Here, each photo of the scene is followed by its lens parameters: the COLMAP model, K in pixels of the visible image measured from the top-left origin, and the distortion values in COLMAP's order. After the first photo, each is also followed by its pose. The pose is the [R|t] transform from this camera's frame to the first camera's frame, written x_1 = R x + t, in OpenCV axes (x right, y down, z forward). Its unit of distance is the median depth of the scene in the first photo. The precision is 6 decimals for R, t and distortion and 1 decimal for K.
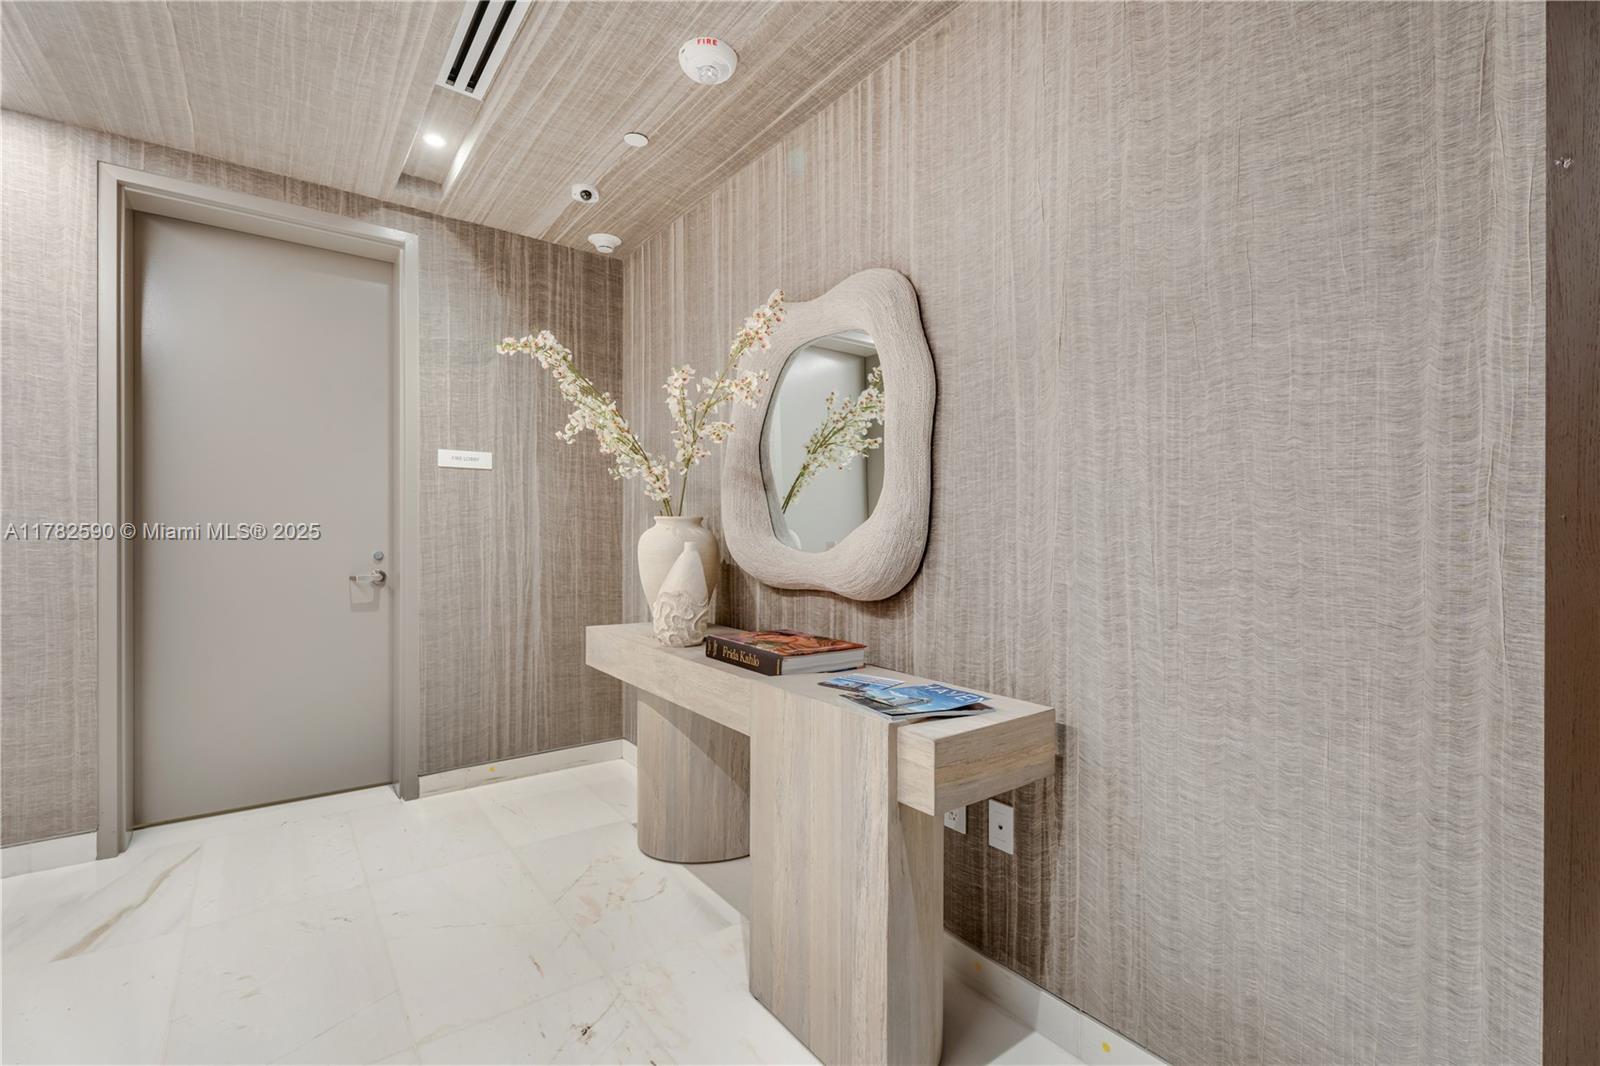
lens RADIAL K [[715.3, 0, 793.3], [0, 715.3, 531.3], [0, 0, 1]] dist [-0.001294, -0.000084]
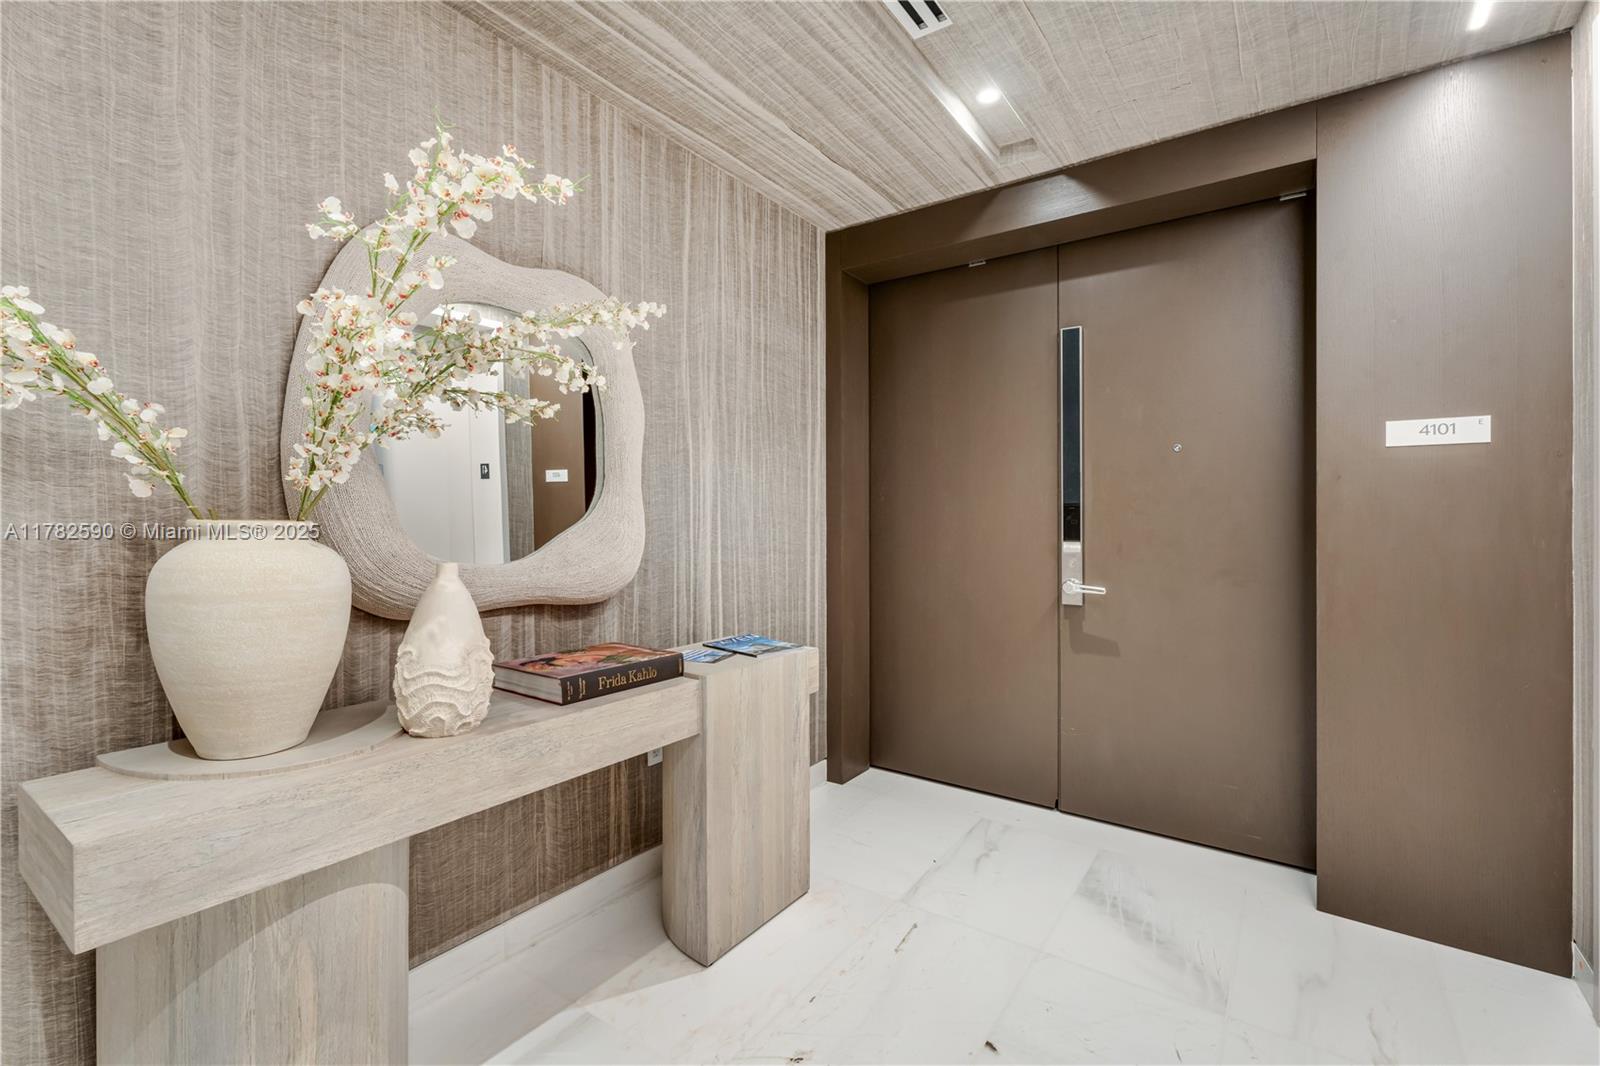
lens RADIAL K [[715.3, 0, 793.2], [0, 715.3, 522.9], [0, 0, 1]] dist [-0.001294, -0.000084]
pose [[-0.317327, -0.011943, 0.948241, -0.991006], [0.004471, 0.999891, 0.014090, -0.032560], [-0.948306, 0.008711, -0.317239, 1.081516]]
